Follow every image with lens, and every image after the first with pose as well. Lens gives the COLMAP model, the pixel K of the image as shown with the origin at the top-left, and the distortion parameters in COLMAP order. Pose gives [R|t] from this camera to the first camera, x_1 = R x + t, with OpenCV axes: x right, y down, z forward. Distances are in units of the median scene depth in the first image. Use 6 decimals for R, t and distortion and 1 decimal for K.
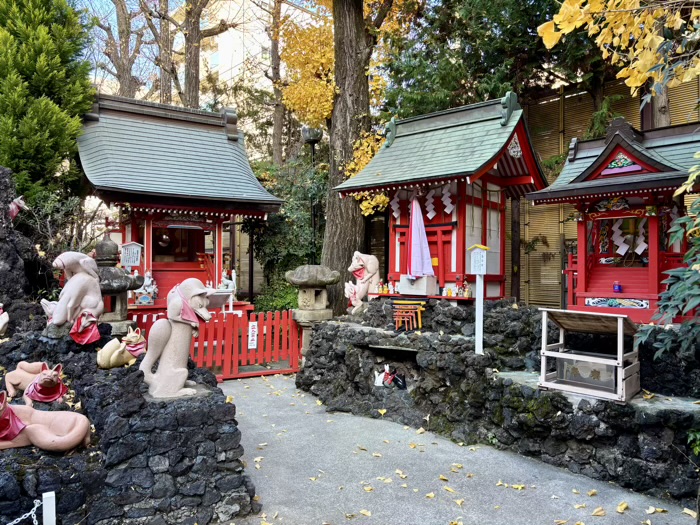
lens RADIAL K [[526.9, 0, 350.0], [0, 526.9, 262.5], [0, 0, 1]] dist [0.113404, -0.130538]
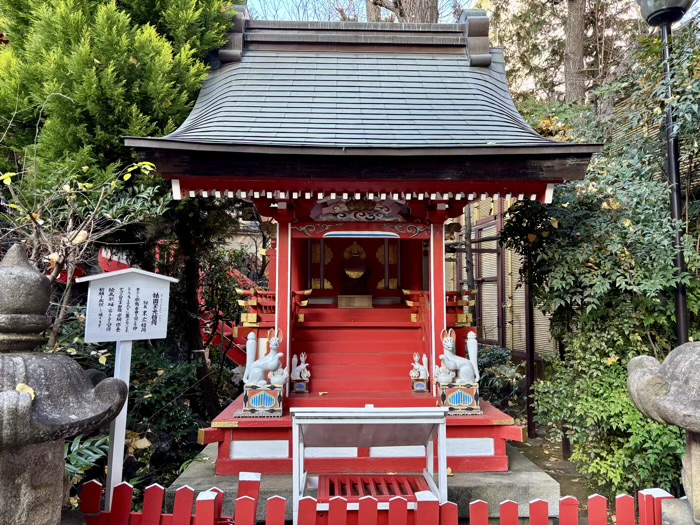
lens RADIAL K [[526.9, 0, 350.0], [0, 526.9, 262.5], [0, 0, 1]] dist [0.113404, -0.130538]
pose [[0.862252, -0.035777, -0.505214, -0.047487], [0.008389, 0.998374, -0.056384, -0.009361], [0.506410, 0.044379, 0.861150, 0.313954]]
